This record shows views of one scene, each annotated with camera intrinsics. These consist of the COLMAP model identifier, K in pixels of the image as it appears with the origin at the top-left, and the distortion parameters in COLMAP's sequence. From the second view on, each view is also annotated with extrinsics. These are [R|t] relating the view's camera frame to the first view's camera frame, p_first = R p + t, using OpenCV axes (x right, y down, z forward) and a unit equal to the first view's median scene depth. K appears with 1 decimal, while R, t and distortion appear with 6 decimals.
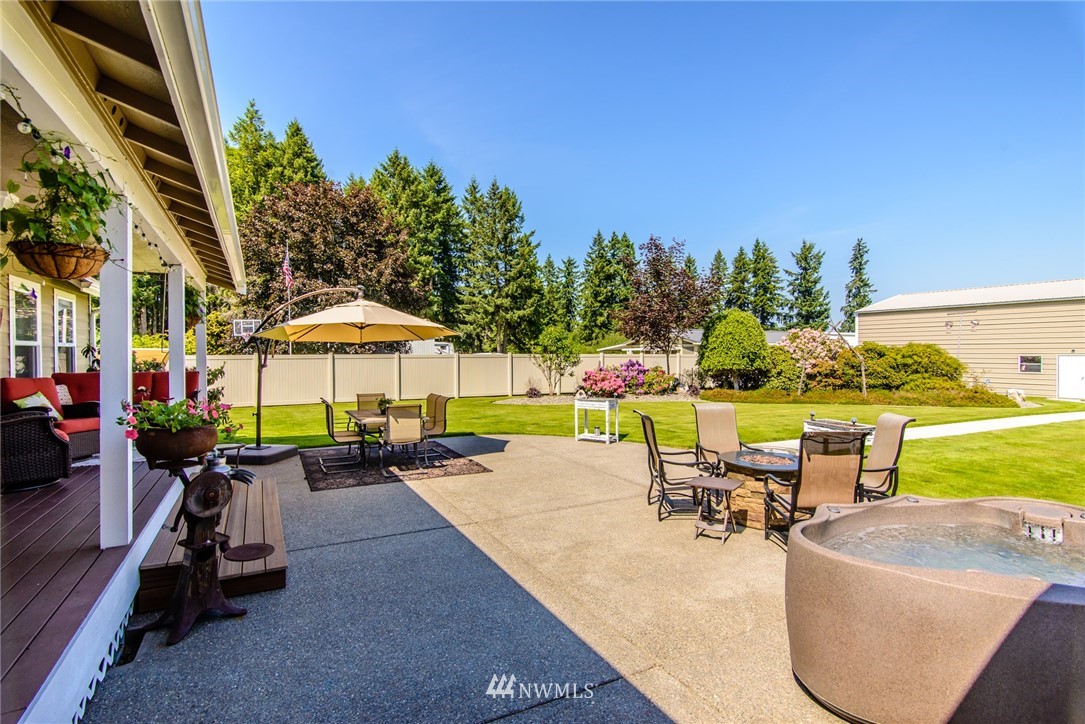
lens RADIAL K [[539.3, 0, 547.4], [0, 539.3, 357.3], [0, 0, 1]] dist [0.009232, -0.002266]
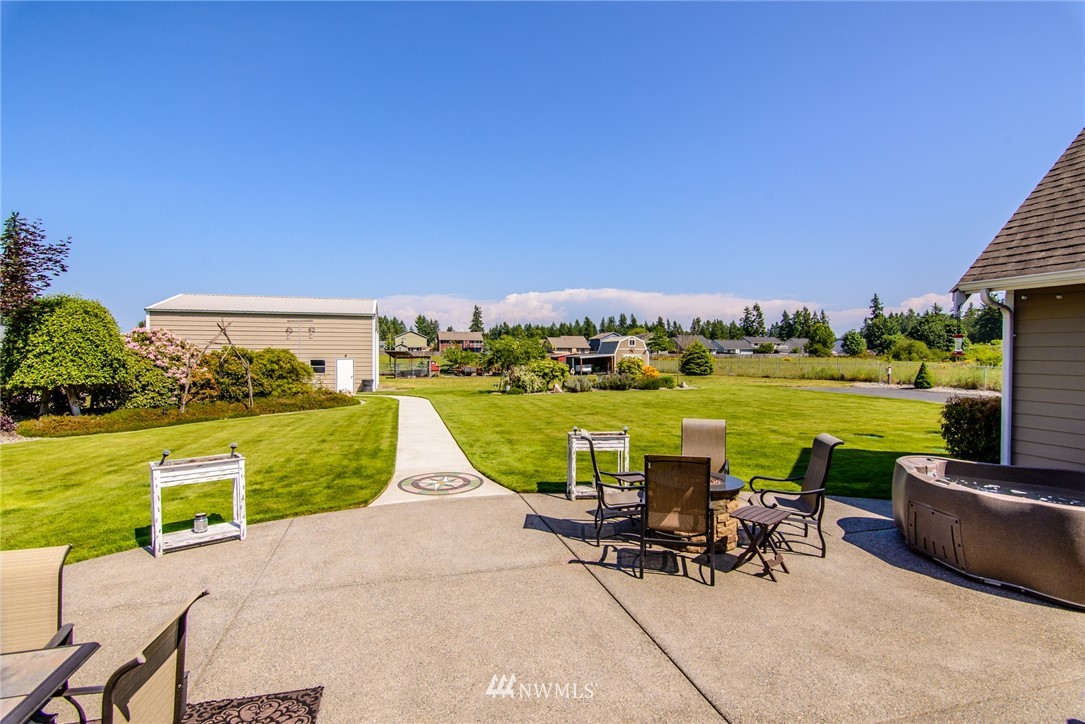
lens RADIAL K [[539.3, 0, 549.6], [0, 539.3, 357.5], [0, 0, 1]] dist [0.009232, -0.002266]
pose [[0.216678, -0.004649, 0.976232, -0.022579], [0.004468, 0.999983, 0.003771, -0.001393], [-0.976233, 0.003545, 0.216695, 0.038444]]
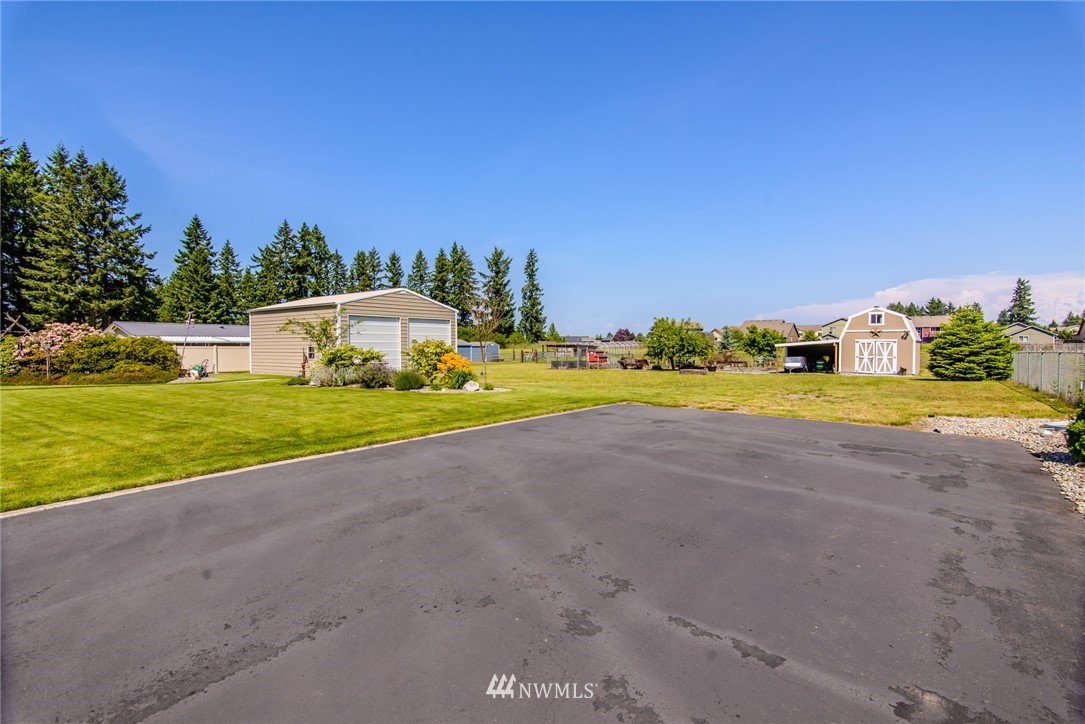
lens RADIAL K [[539.3, 0, 548.2], [0, 539.3, 352.7], [0, 0, 1]] dist [0.009232, -0.002266]
pose [[0.911922, -0.004135, 0.410343, 0.133425], [0.004139, 0.999991, 0.000878, 0.002299], [-0.410343, 0.000898, 0.911931, -0.071607]]
